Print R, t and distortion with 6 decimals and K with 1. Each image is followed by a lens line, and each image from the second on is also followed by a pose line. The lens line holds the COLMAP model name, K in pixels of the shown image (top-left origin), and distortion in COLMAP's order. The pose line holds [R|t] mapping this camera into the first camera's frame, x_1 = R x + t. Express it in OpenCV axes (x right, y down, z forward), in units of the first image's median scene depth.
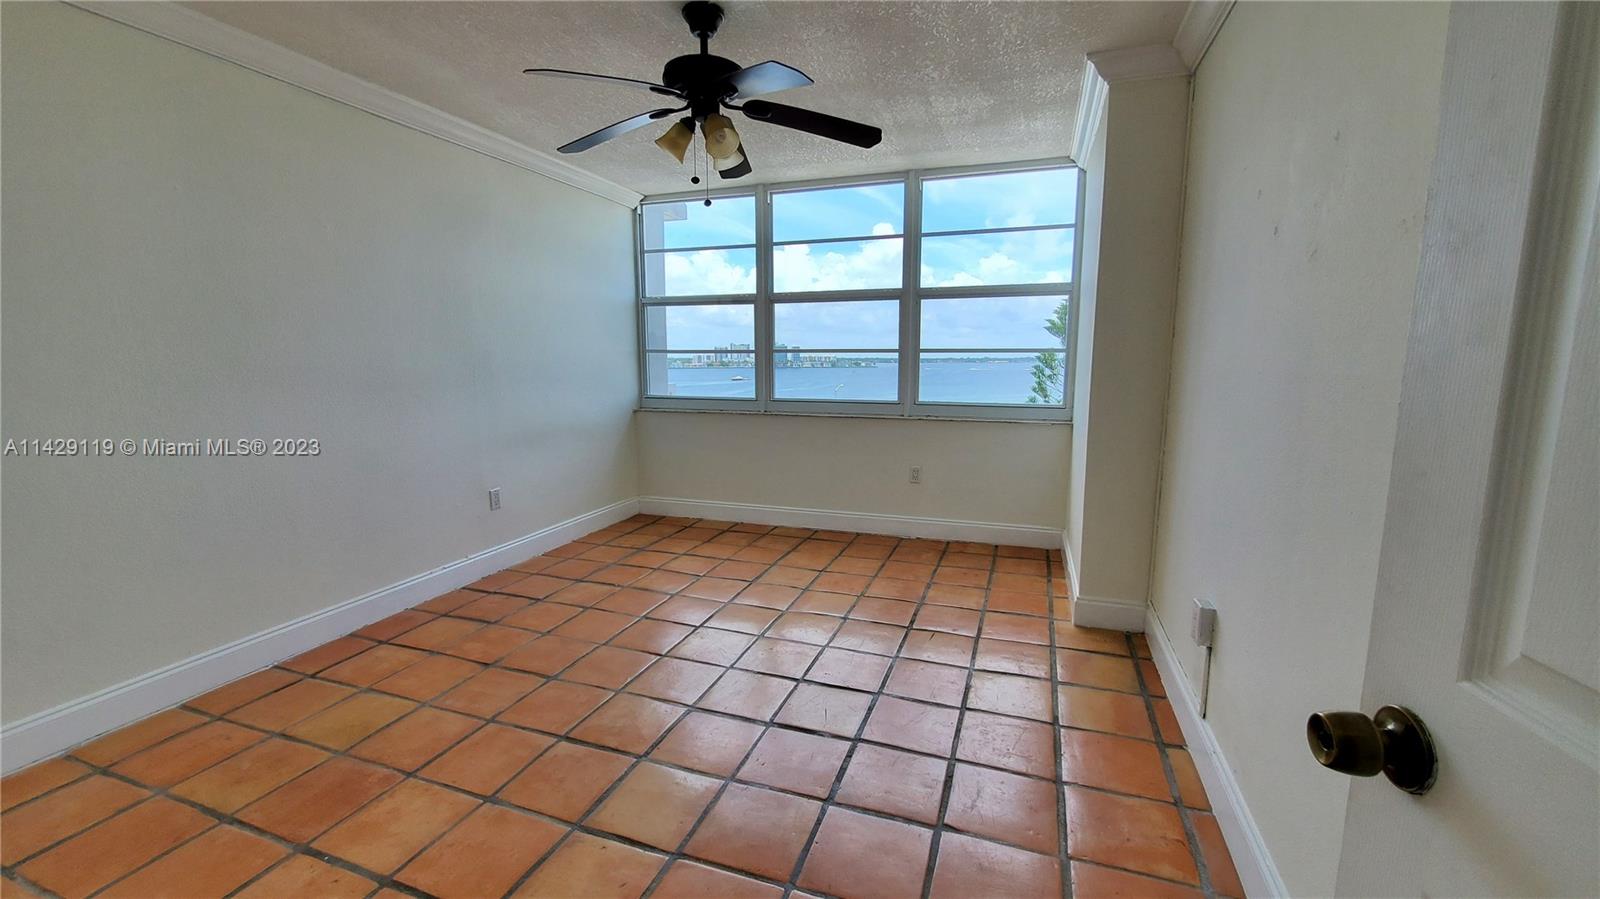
lens RADIAL K [[643.9, 0, 799.5], [0, 643.9, 455.3], [0, 0, 1]] dist [-0.000403, -0.000871]
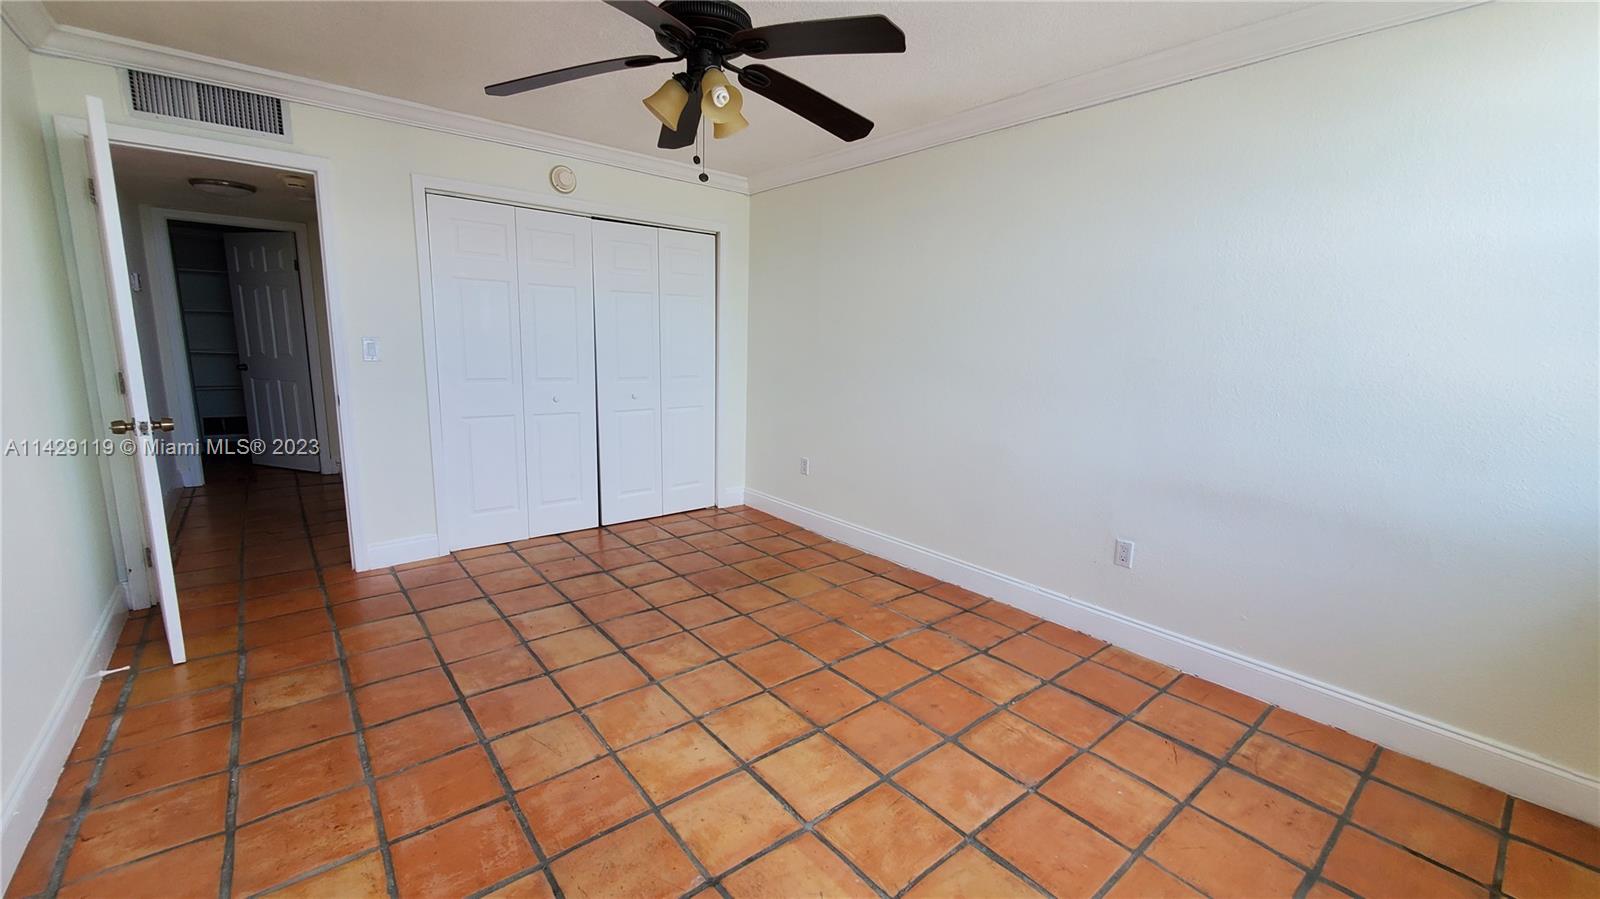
lens RADIAL K [[643.9, 0, 799.5], [0, 643.9, 455.3], [0, 0, 1]] dist [-0.000403, -0.000871]
pose [[-0.513956, 0.143403, -0.845745, 0.414209], [-0.162093, 0.951931, 0.259911, -0.209531], [0.842363, 0.270672, -0.466006, 1.176586]]
